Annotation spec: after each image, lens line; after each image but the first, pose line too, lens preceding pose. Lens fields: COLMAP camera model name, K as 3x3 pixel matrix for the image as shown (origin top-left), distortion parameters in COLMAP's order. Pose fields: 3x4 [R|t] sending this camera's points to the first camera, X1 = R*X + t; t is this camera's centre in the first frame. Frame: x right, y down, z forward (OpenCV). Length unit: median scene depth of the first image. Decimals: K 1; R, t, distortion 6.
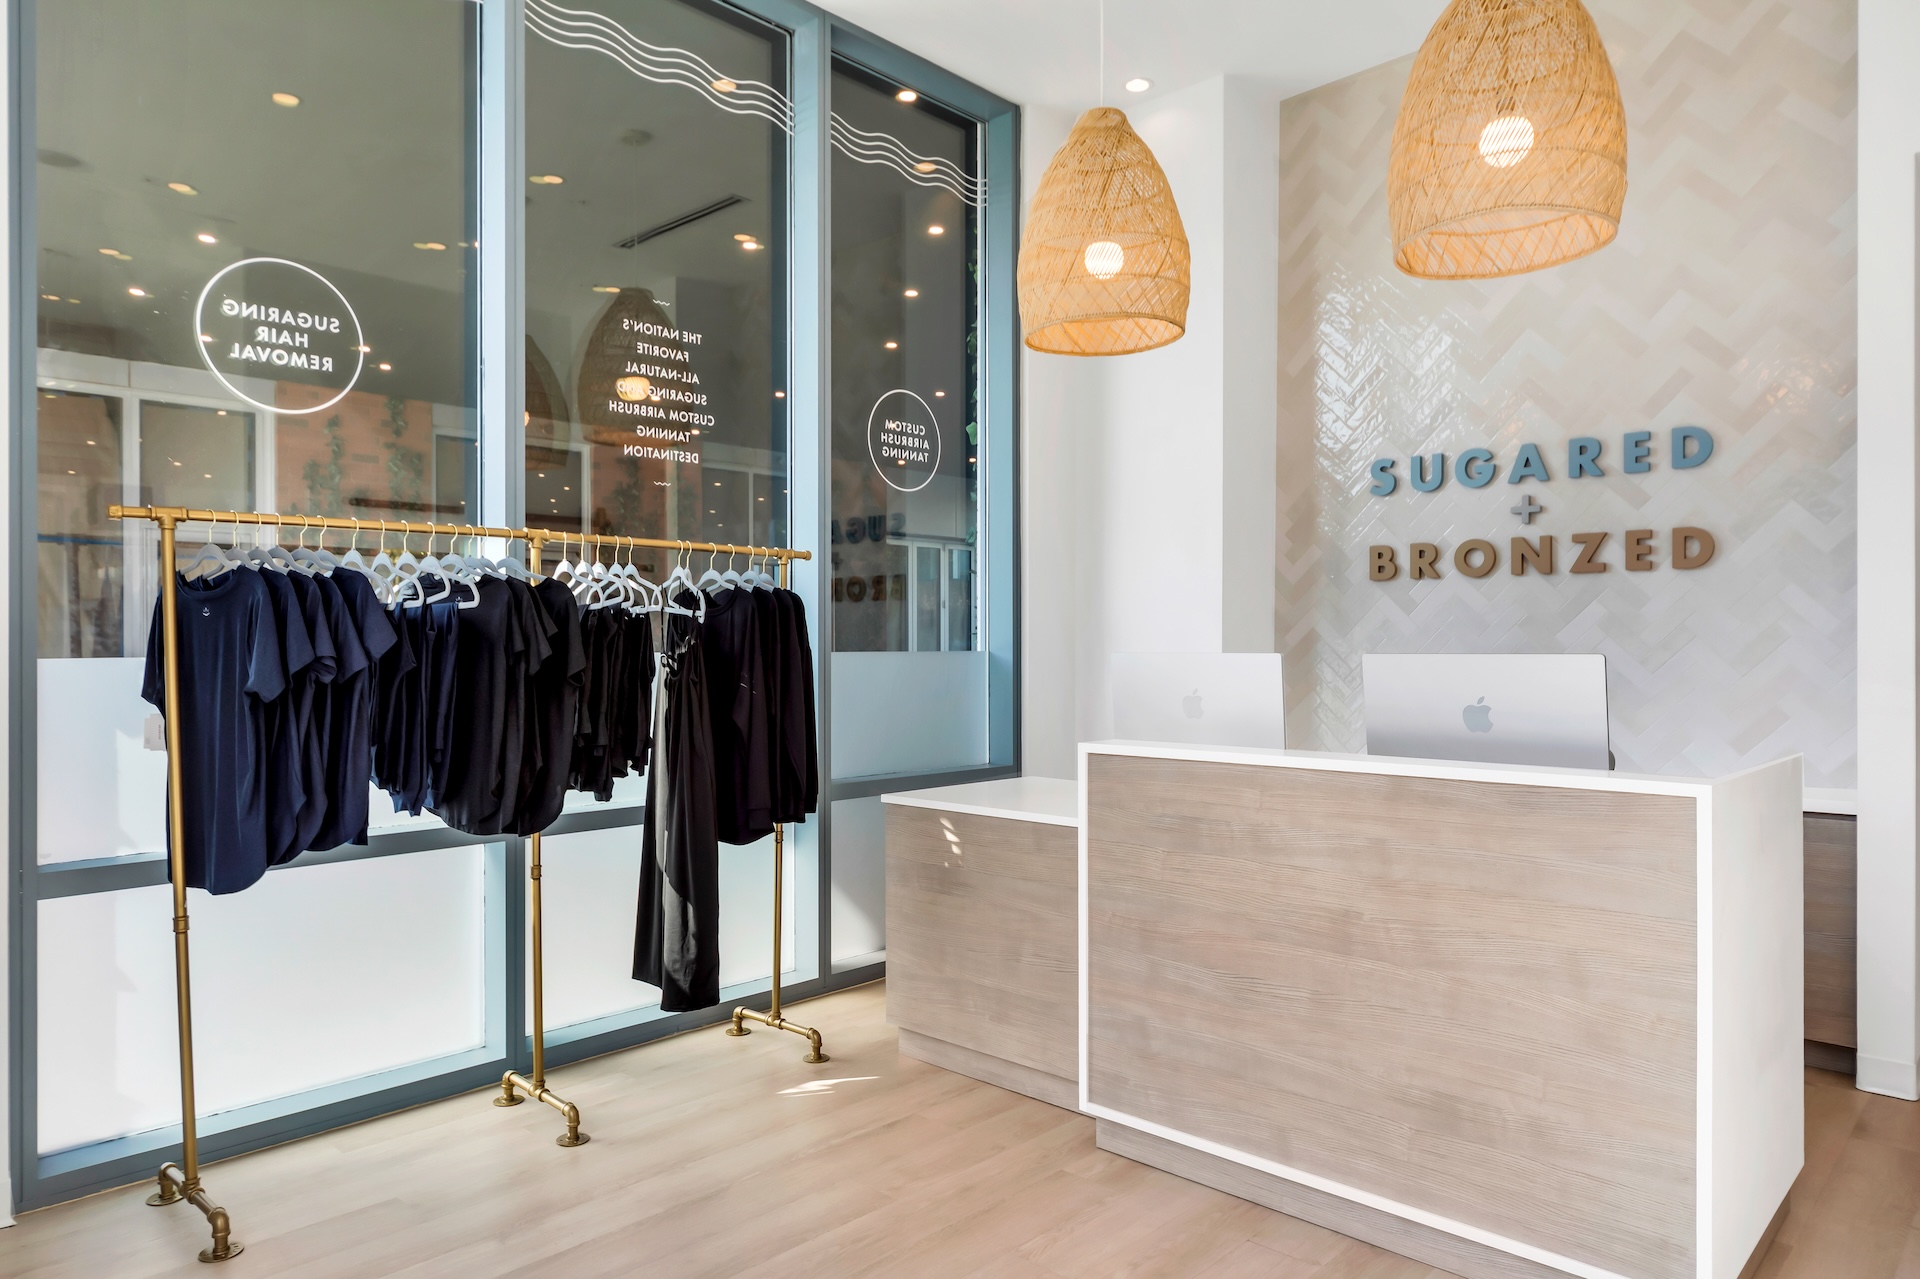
lens RADIAL K [[1205.7, 0, 968.2], [0, 1205.7, 650.8], [0, 0, 1]] dist [-0.002743, -0.000192]
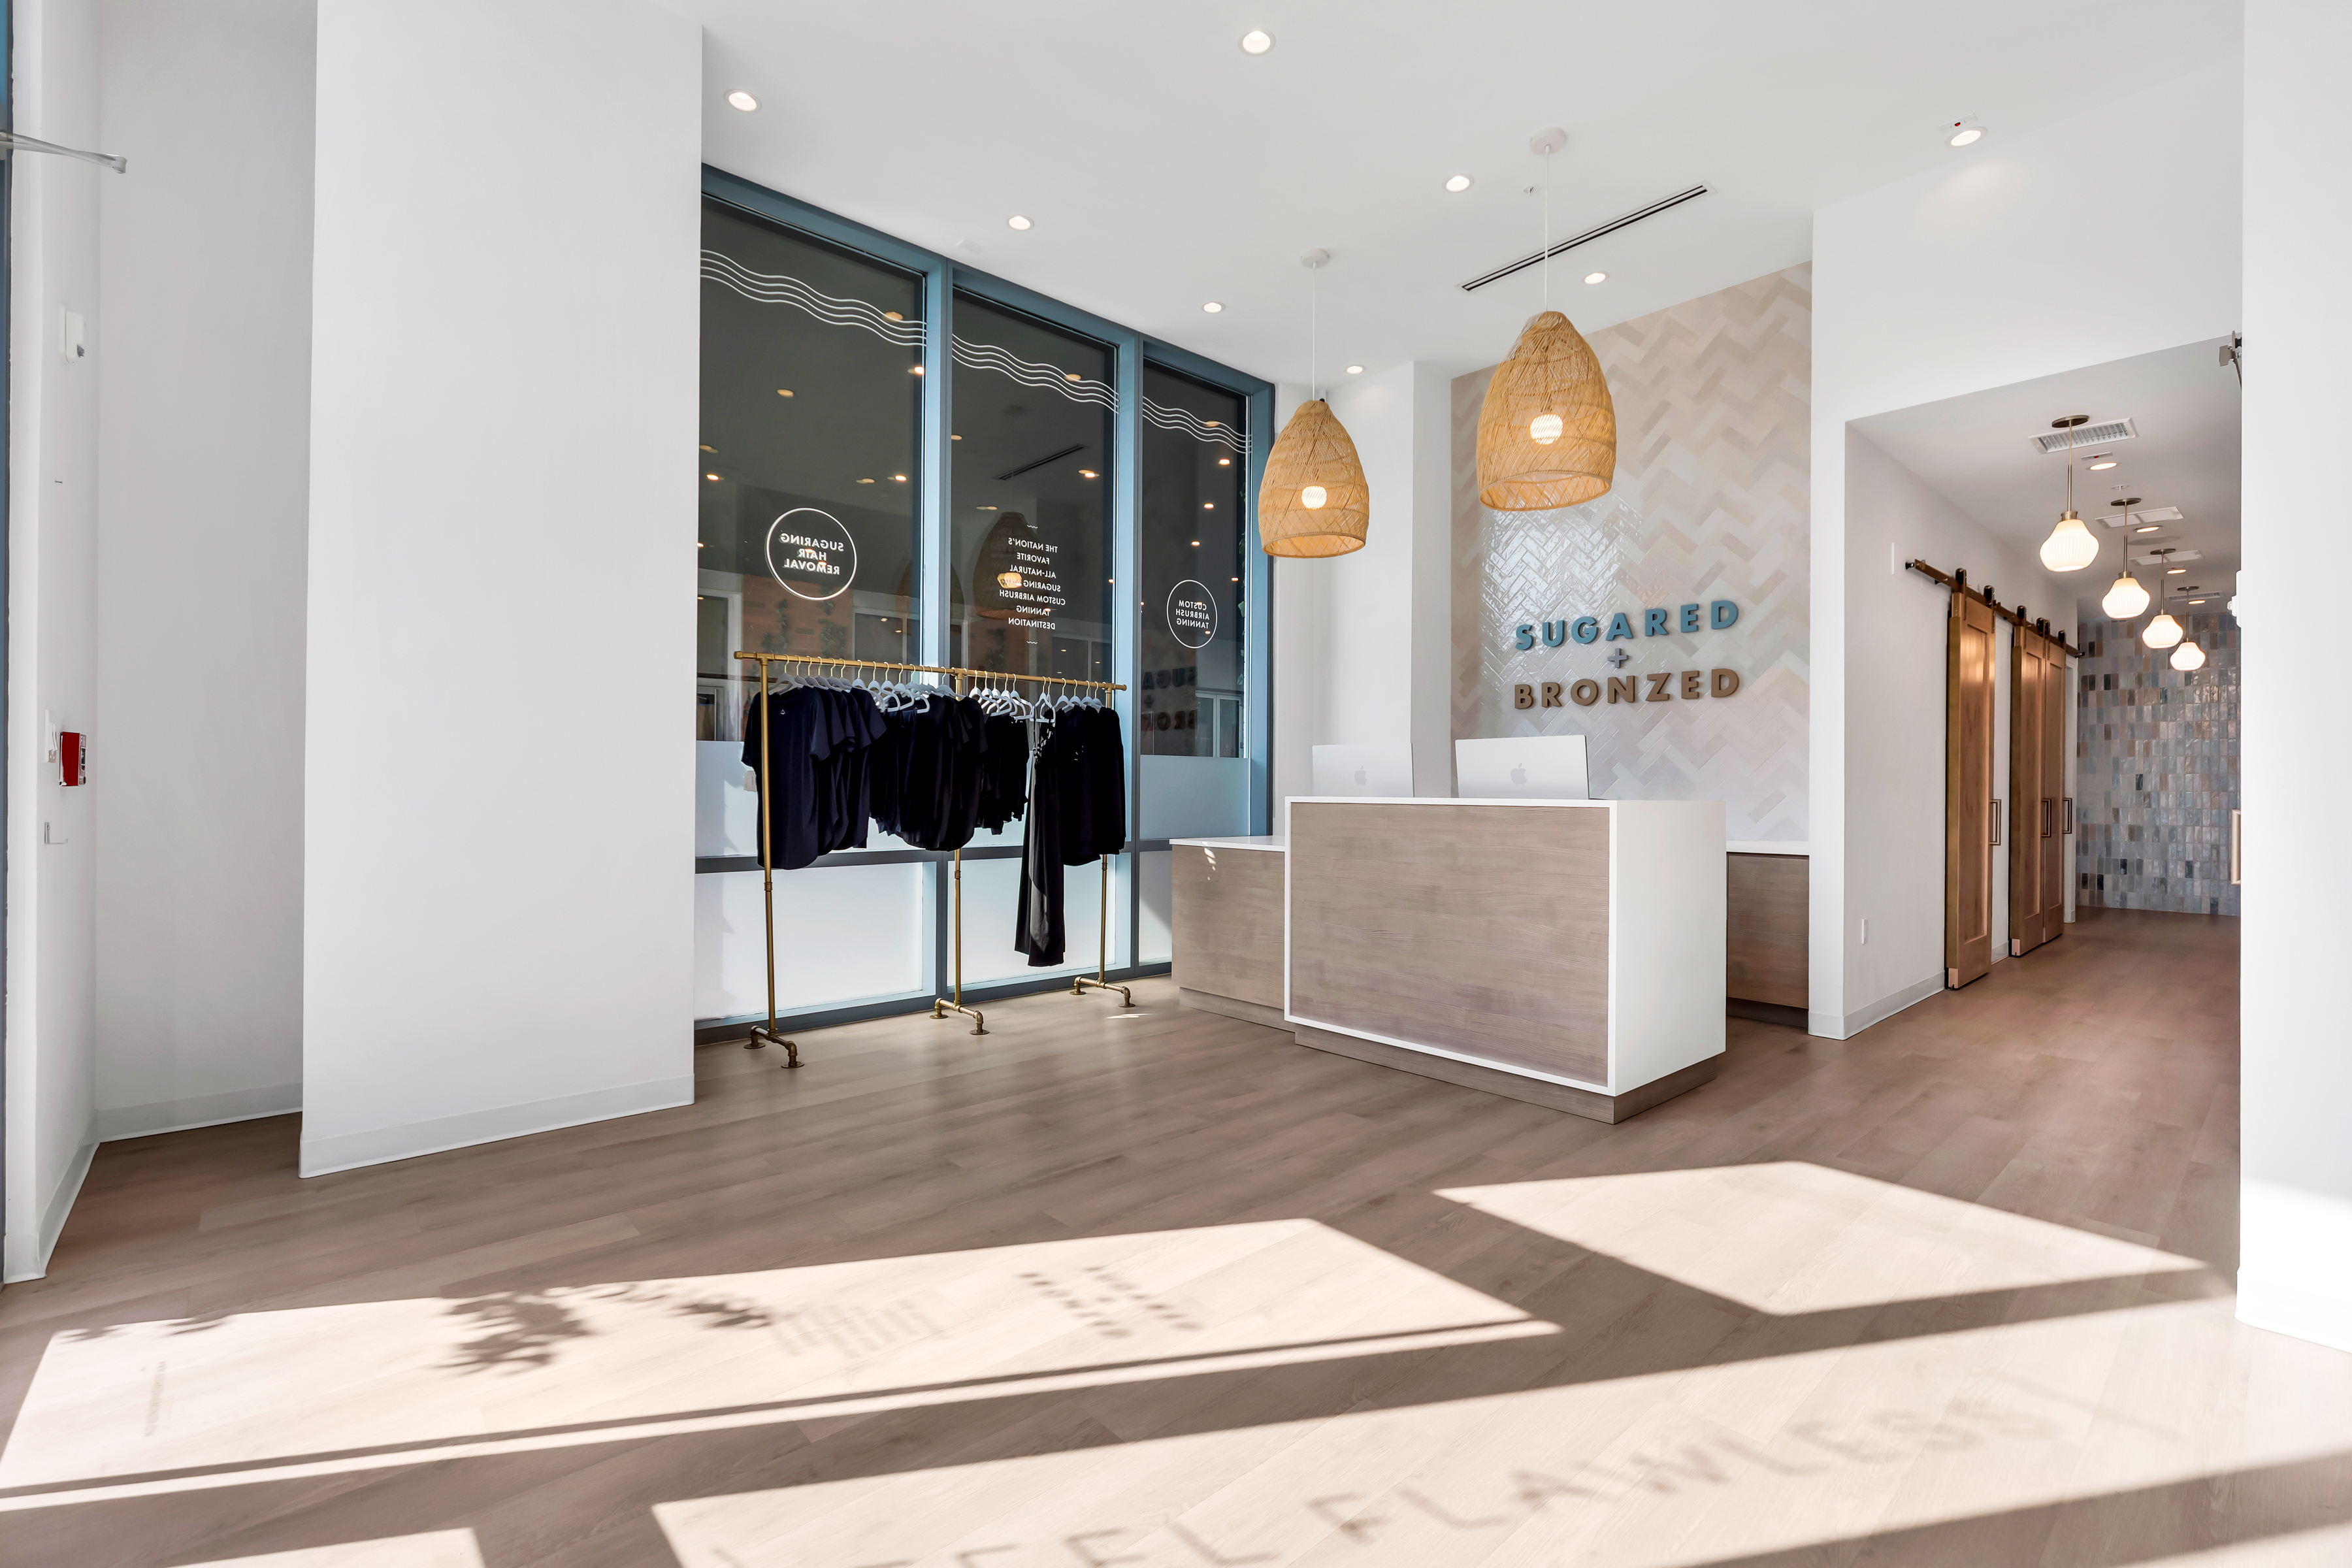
lens RADIAL K [[1024.5, 0, 1187.4], [0, 1024.5, 784.7], [0, 0, 1]] dist [0.001711, -0.000077]
pose [[0.996565, 0.006412, -0.082569, 0.053340], [-0.007209, 0.999930, -0.009355, 0.053883], [0.082504, 0.009918, 0.996541, -0.289451]]
